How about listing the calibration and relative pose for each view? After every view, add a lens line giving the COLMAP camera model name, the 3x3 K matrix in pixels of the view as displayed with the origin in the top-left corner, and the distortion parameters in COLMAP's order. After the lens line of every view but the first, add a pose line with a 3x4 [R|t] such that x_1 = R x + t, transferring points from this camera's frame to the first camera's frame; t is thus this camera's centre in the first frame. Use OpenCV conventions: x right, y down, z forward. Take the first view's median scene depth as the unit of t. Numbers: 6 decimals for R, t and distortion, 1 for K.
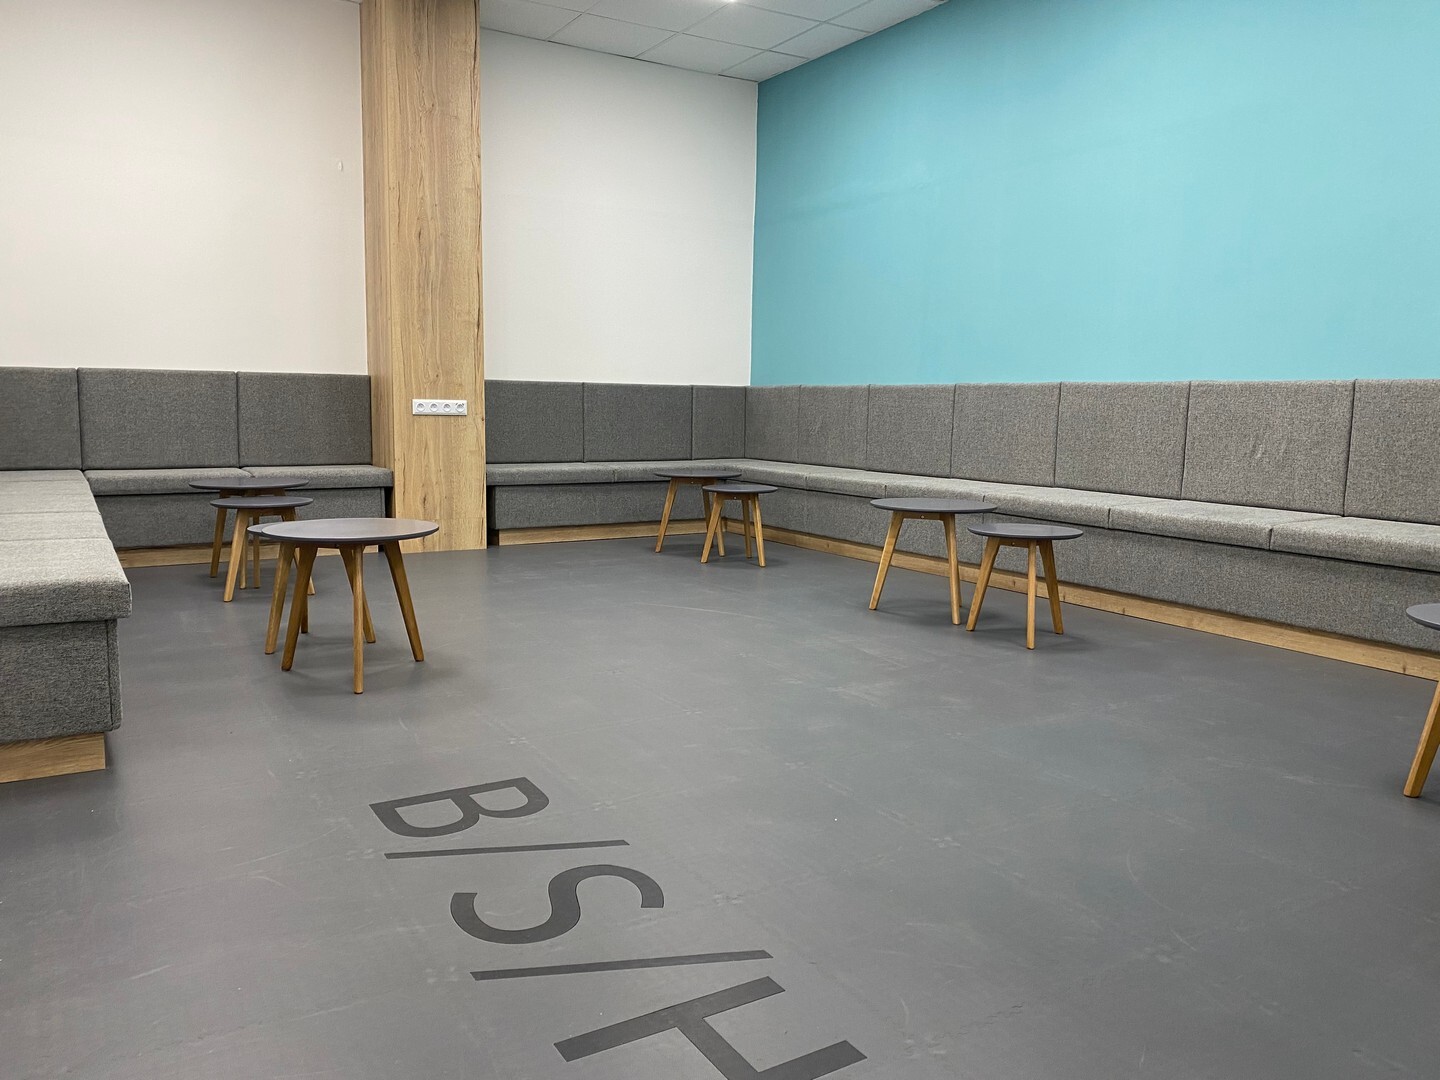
lens RADIAL K [[1110.2, 0, 723.6], [0, 1110.2, 526.2], [0, 0, 1]] dist [0.027502, -0.027912]
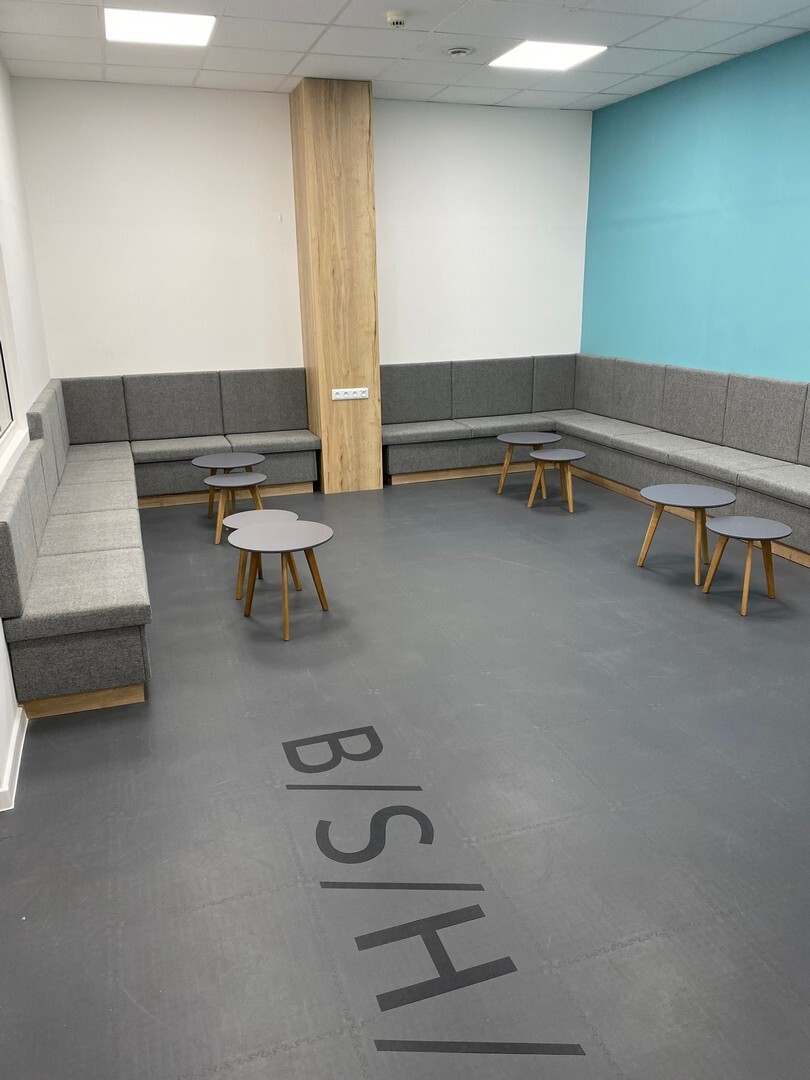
lens RADIAL K [[832.7, 0, 402.8], [0, 832.7, 541.2], [0, 0, 1]] dist [0.027502, -0.027912]
pose [[0.975427, 0.032058, -0.217978, 0.055034], [0.008423, 0.983209, 0.182290, -0.116661], [0.220161, -0.179647, 0.958778, -0.058720]]
